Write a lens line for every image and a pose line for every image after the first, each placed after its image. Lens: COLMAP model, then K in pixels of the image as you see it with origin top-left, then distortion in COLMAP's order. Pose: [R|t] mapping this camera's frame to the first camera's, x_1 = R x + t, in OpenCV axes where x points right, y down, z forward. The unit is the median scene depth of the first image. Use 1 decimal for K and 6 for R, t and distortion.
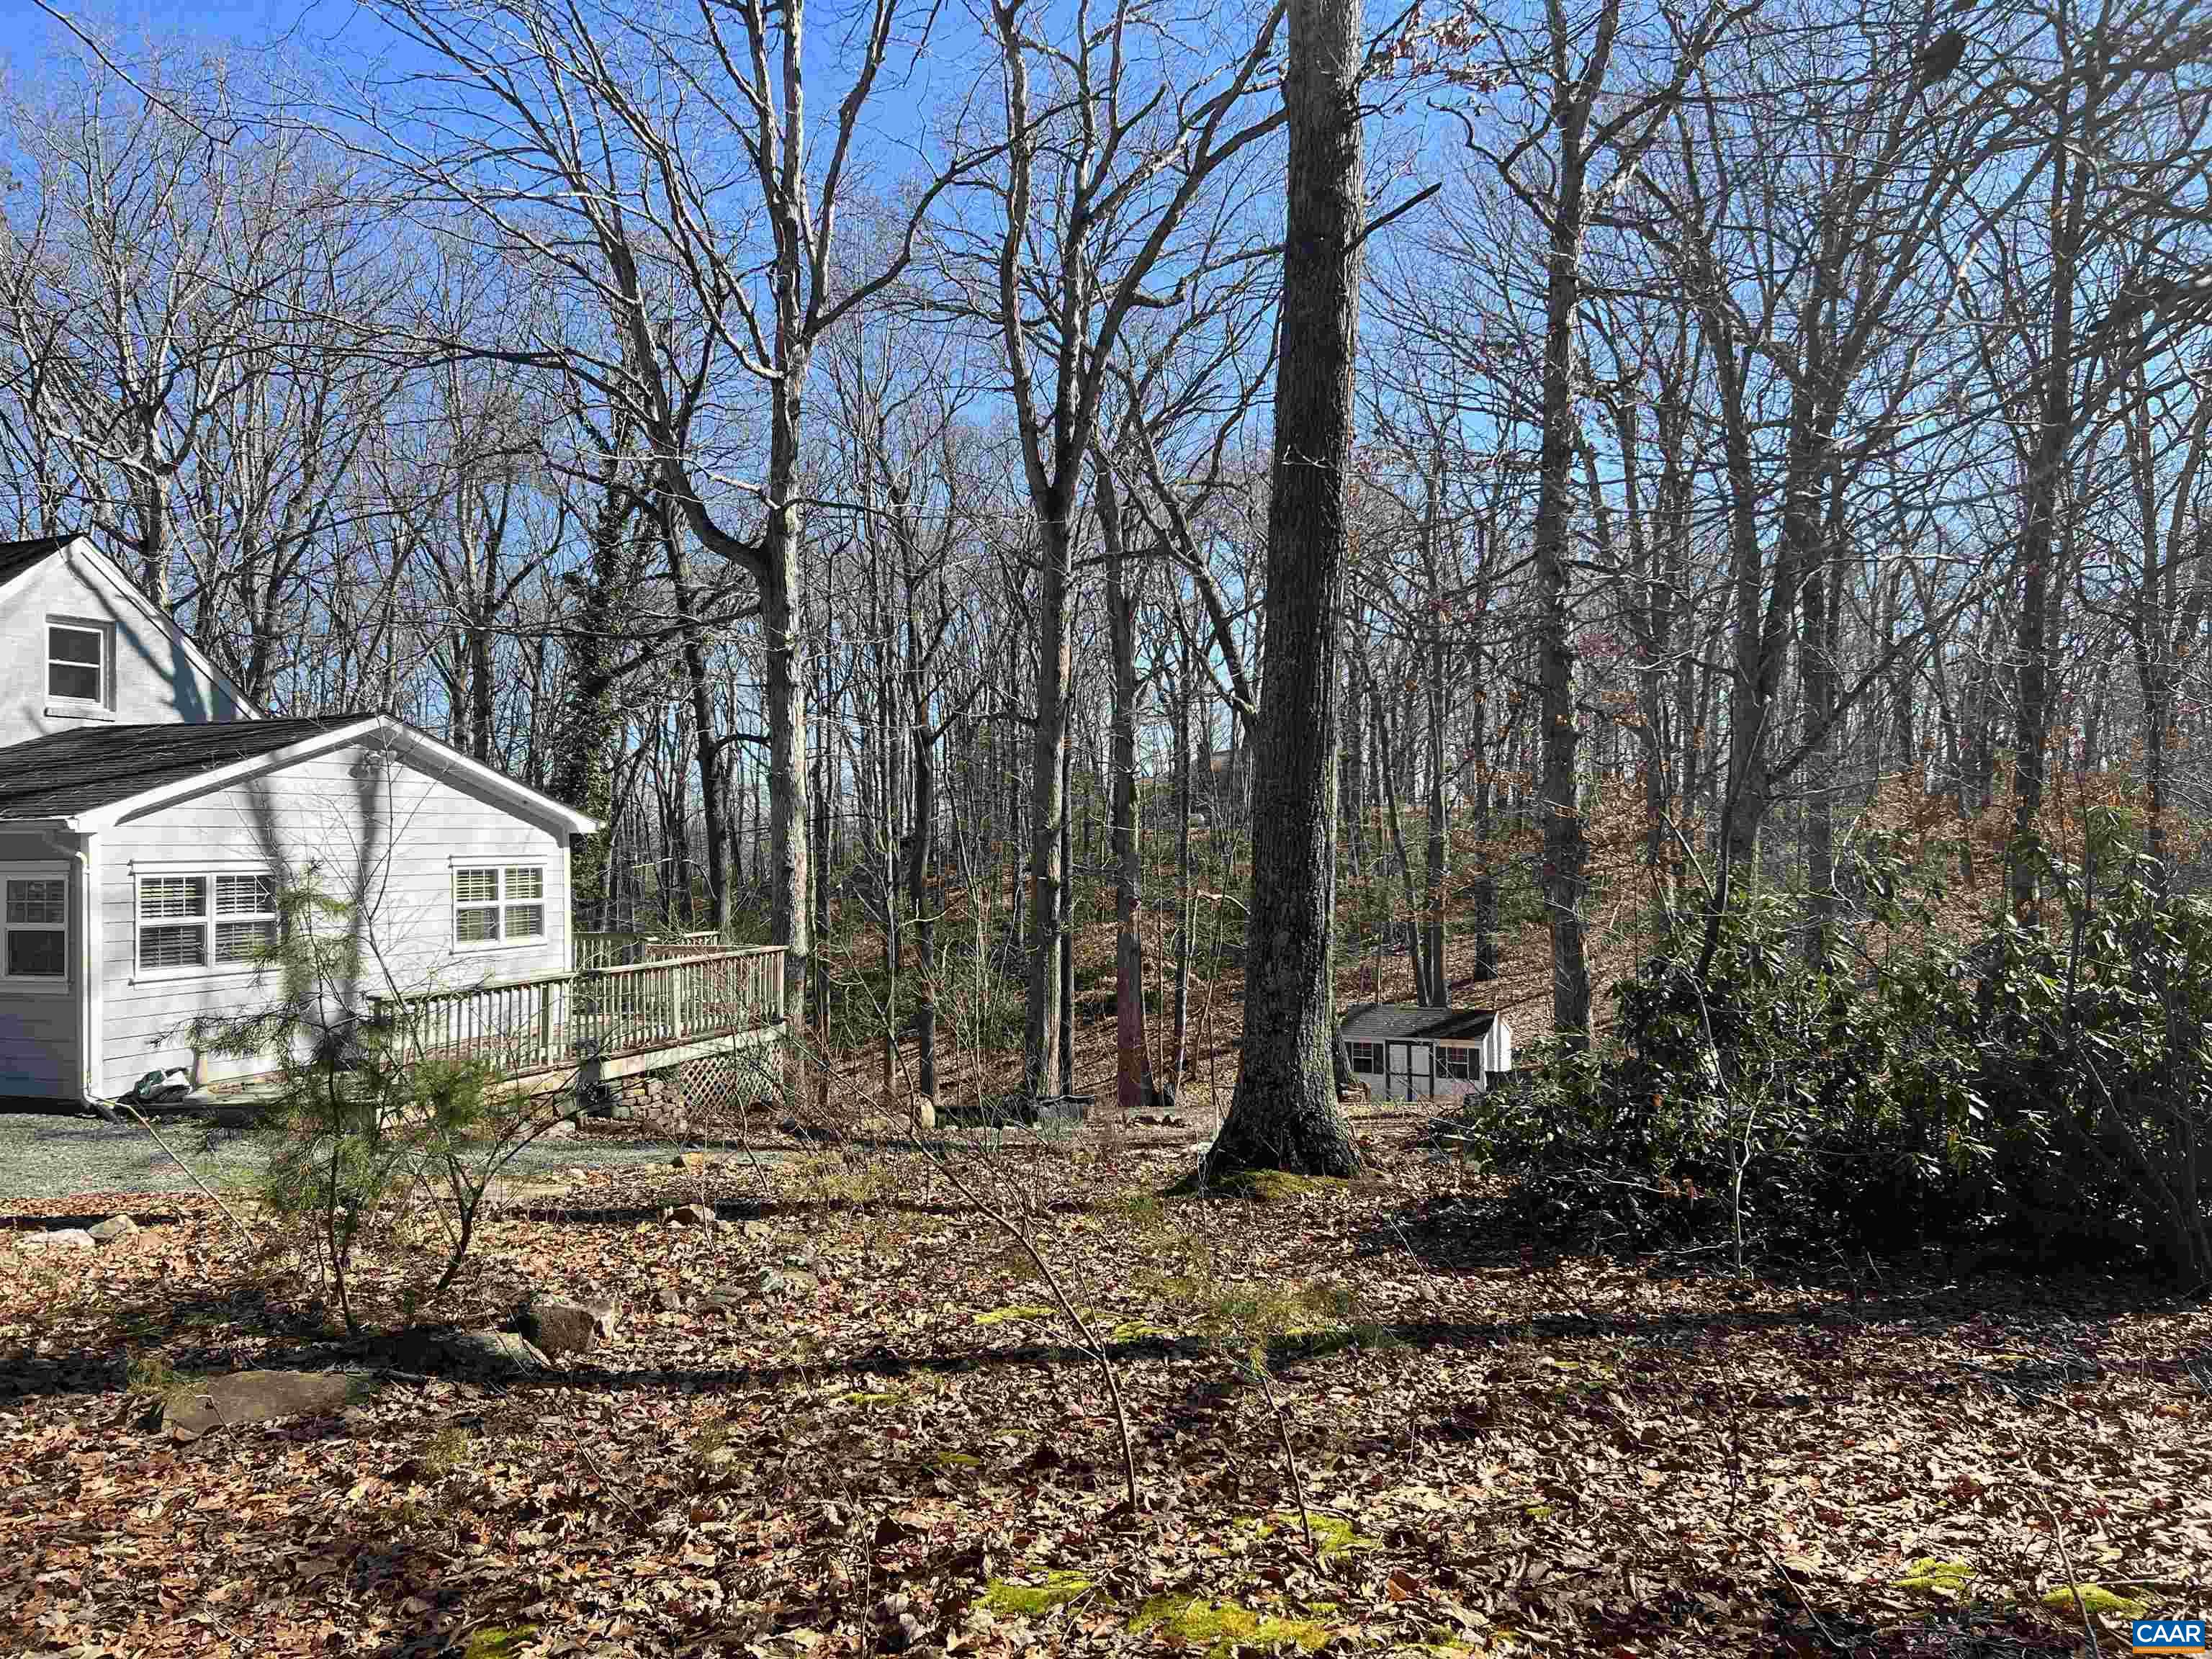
lens RADIAL K [[1657.5, 0, 1106.0], [0, 1657.5, 829.5], [0, 0, 1]] dist [0.057498, -0.046514]
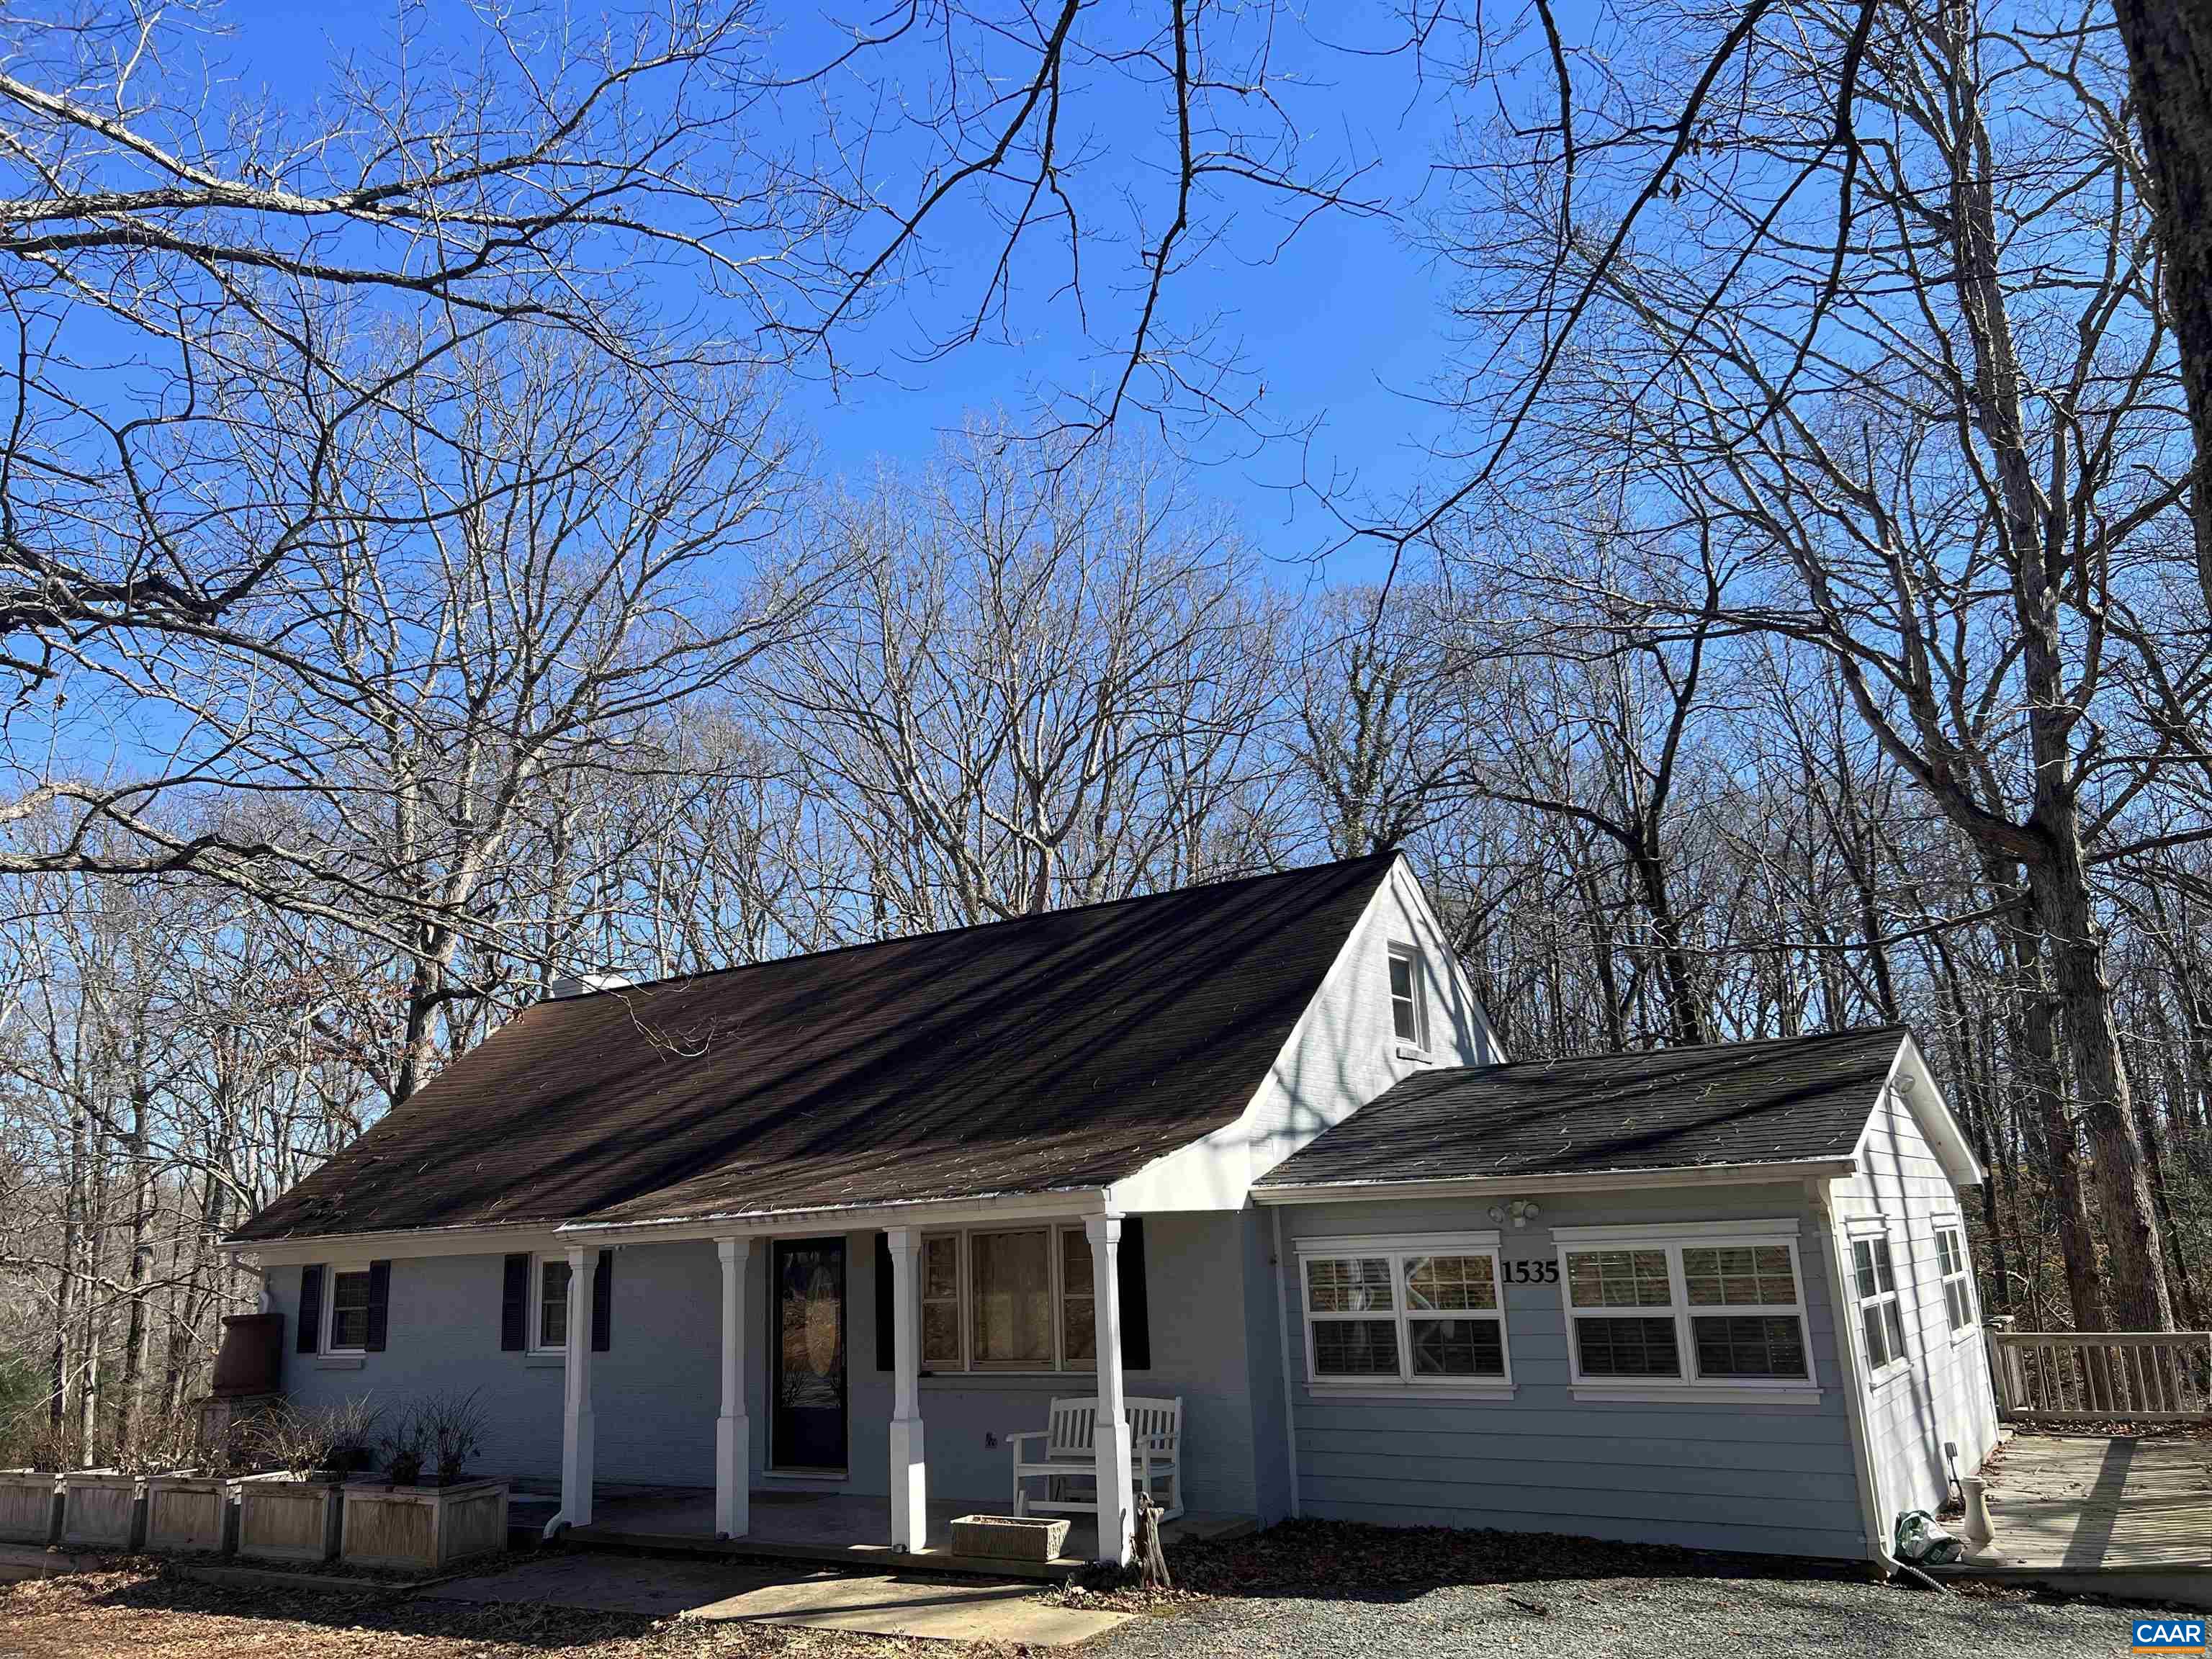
lens RADIAL K [[1680.5, 0, 1106.0], [0, 1680.5, 829.5], [0, 0, 1]] dist [0.011317, 0.003525]
pose [[0.975126, -0.082588, -0.205692, -0.534333], [0.033526, 0.972271, -0.231443, 0.009961], [0.219103, 0.218790, 0.950855, 0.125639]]
